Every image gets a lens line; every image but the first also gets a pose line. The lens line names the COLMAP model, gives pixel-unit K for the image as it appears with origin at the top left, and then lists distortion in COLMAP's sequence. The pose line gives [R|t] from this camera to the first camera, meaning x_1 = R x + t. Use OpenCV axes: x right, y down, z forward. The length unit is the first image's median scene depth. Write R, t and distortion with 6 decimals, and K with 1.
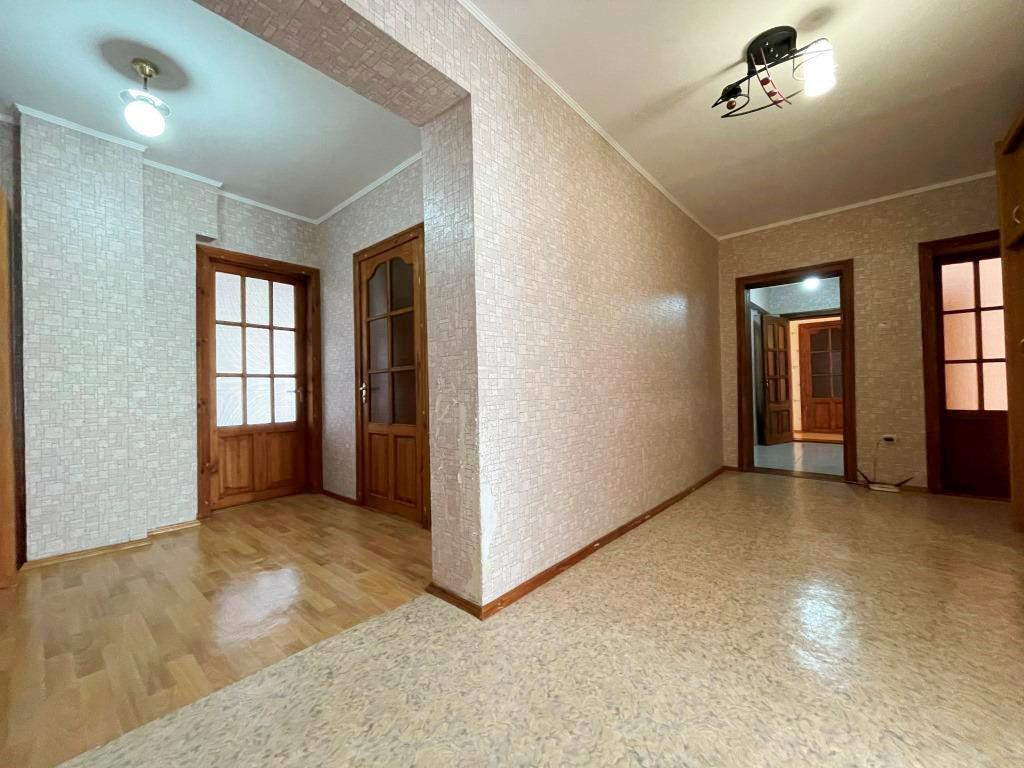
lens RADIAL K [[412.2, 0, 507.5], [0, 412.2, 381.9], [0, 0, 1]] dist [0.004290, 0.001455]
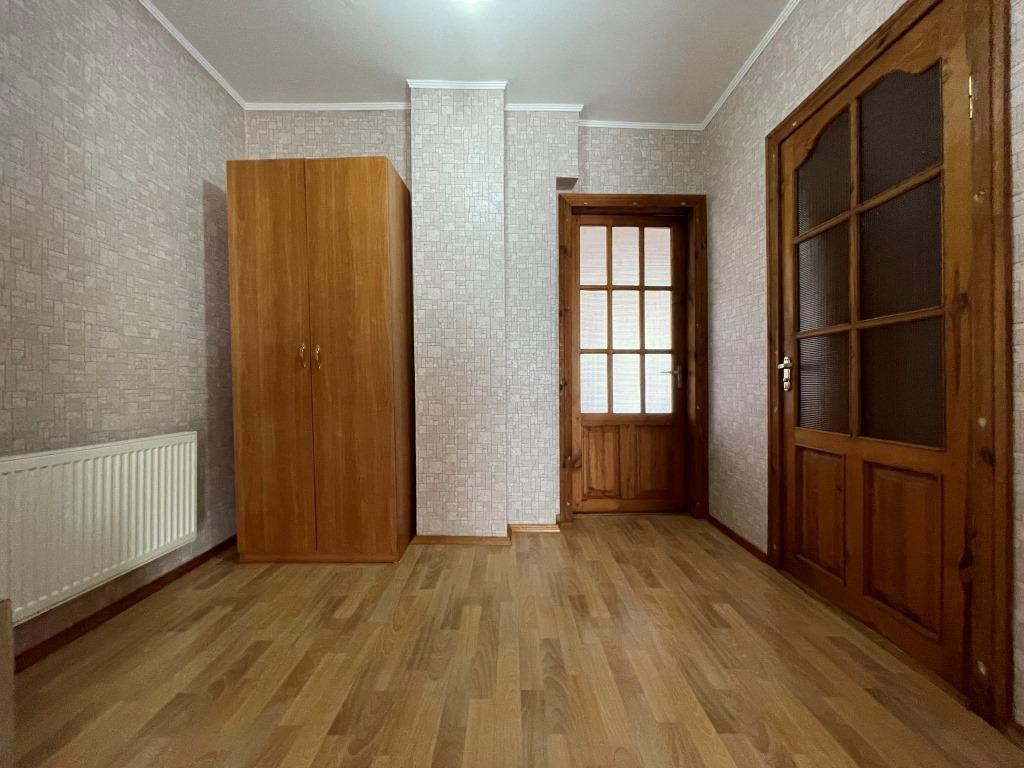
lens RADIAL K [[412.2, 0, 508.0], [0, 412.2, 377.0], [0, 0, 1]] dist [0.004290, 0.001455]
pose [[0.653120, 0.012209, -0.757156, -0.169931], [0.002529, 0.999829, 0.018303, 0.019901], [0.757250, -0.013870, 0.652978, 0.345231]]
